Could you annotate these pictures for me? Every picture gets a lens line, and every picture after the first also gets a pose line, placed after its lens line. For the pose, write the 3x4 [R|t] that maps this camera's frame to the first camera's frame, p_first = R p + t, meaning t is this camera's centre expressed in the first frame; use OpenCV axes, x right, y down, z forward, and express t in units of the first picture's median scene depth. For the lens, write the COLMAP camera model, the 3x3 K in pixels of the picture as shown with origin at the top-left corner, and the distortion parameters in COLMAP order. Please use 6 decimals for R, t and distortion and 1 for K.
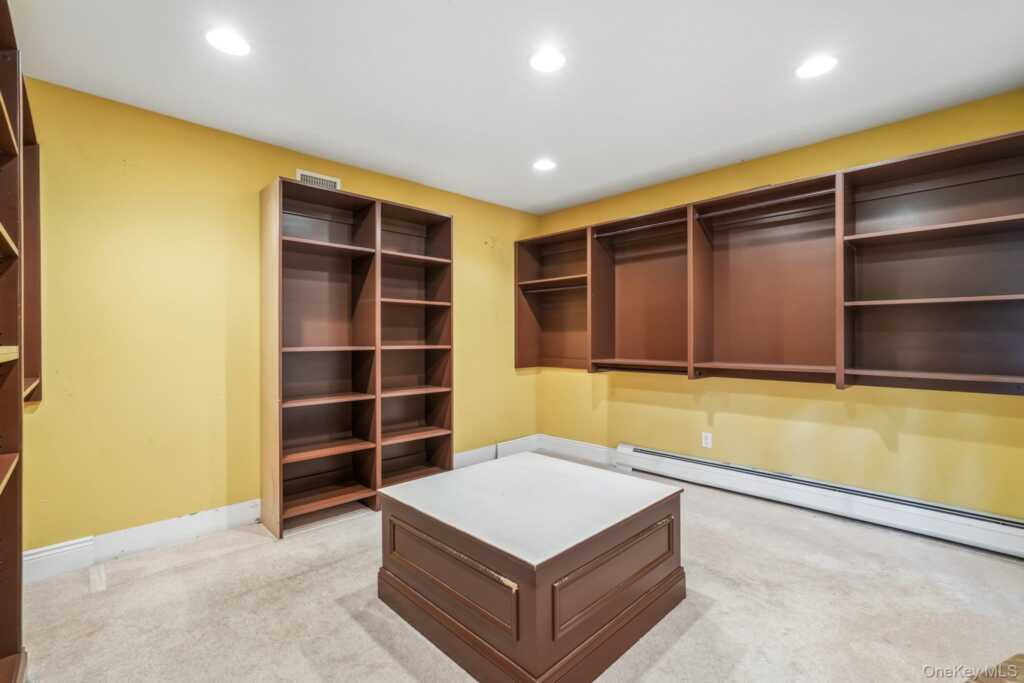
lens RADIAL K [[453.0, 0, 508.6], [0, 453.0, 336.8], [0, 0, 1]] dist [-0.001390, 0.001222]
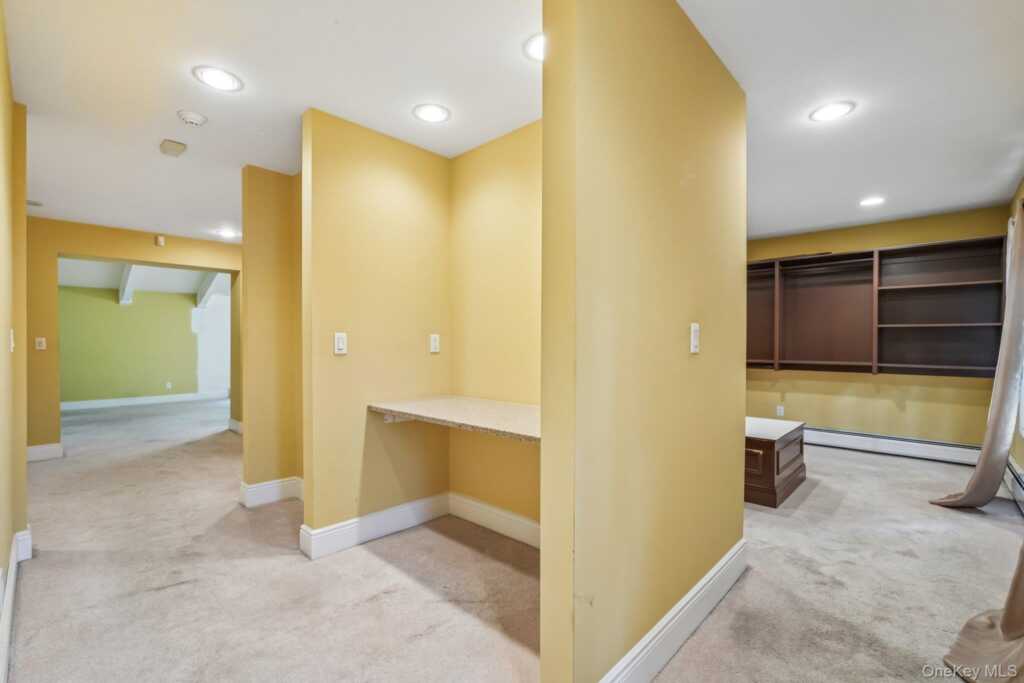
lens RADIAL K [[453.0, 0, 515.6], [0, 453.0, 346.8], [0, 0, 1]] dist [-0.001390, 0.001222]
pose [[0.998875, 0.005376, 0.047125, -0.708304], [-0.006001, 0.999896, 0.013117, -0.007501], [-0.047049, -0.013385, 0.998803, -0.652797]]
